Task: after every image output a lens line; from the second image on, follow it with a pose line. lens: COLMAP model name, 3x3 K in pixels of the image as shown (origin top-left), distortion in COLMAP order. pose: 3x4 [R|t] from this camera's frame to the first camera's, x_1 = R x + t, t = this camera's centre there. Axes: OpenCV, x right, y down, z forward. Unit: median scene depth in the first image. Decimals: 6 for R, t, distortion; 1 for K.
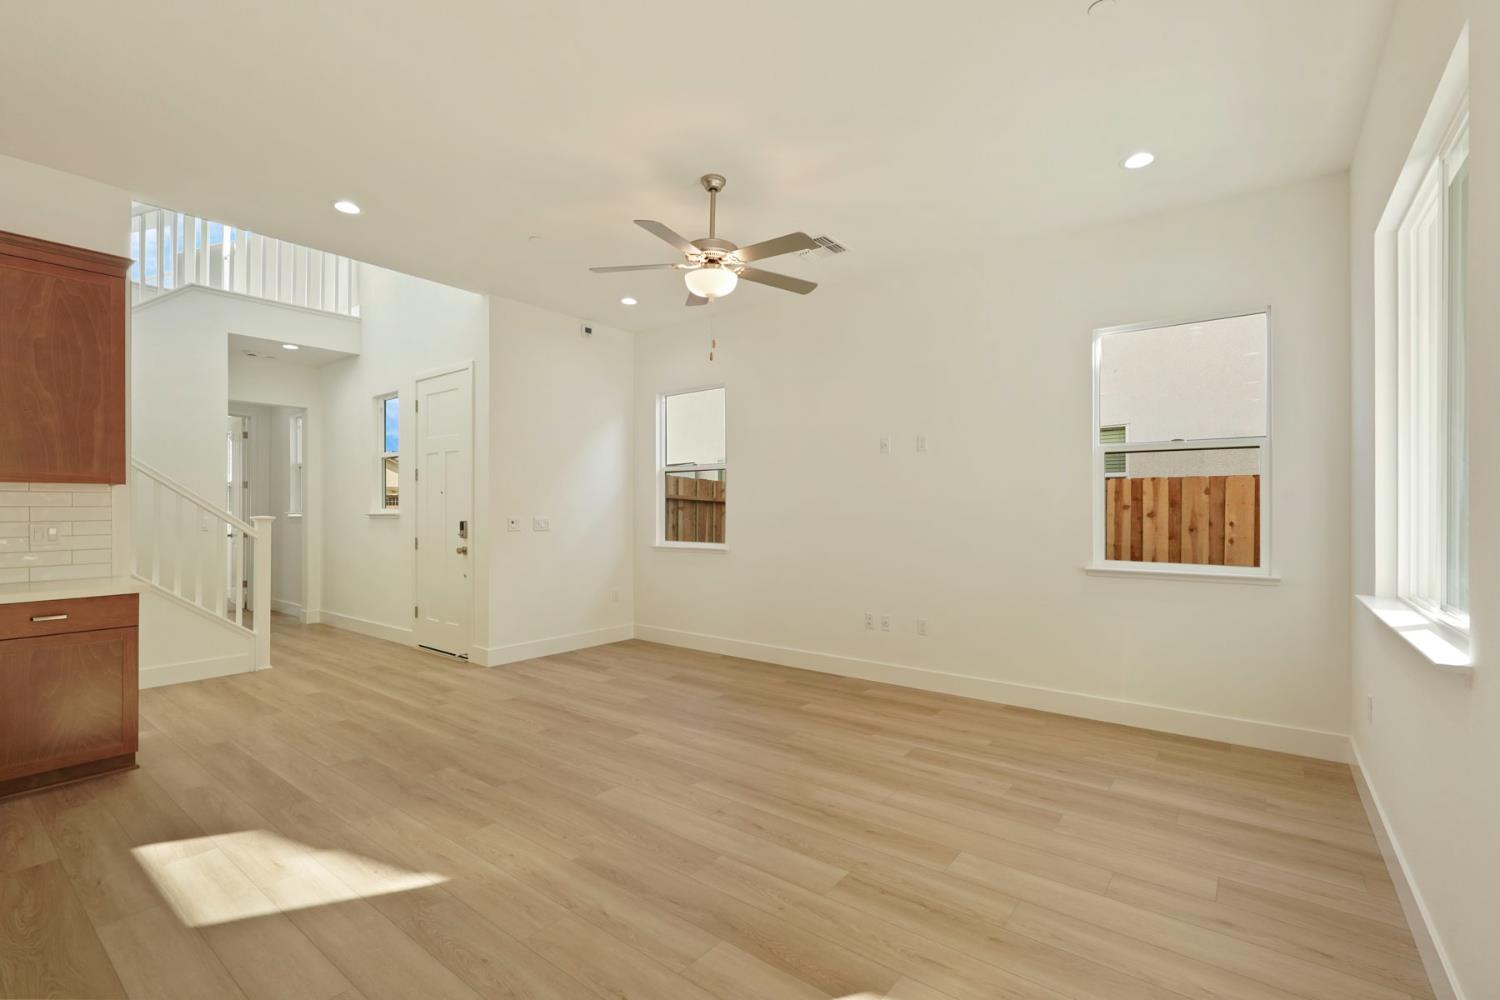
lens RADIAL K [[675.6, 0, 750.0], [0, 675.6, 500.0], [0, 0, 1]] dist [-0.002162, -0.000166]
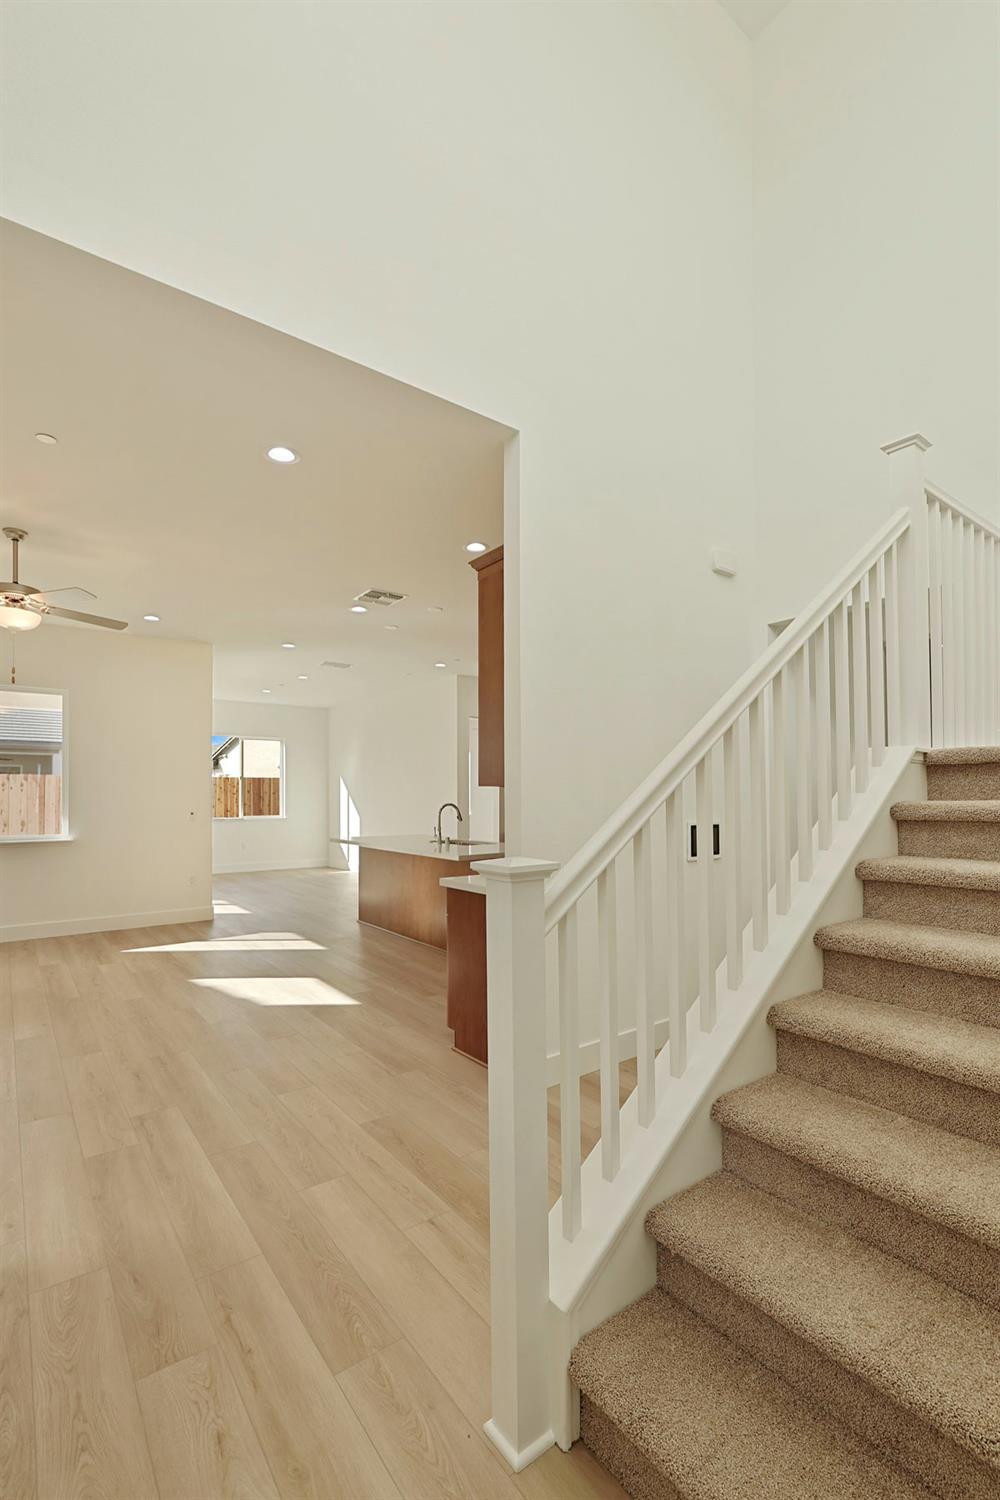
lens RADIAL K [[675.6, 0, 500.0], [0, 675.6, 750.0], [0, 0, 1]] dist [-0.002162, -0.000166]
pose [[-0.962123, 0.018527, 0.271986, -0.867401], [-0.003036, 0.996898, -0.078646, -0.000261], [-0.272599, -0.076493, -0.959082, 1.390066]]
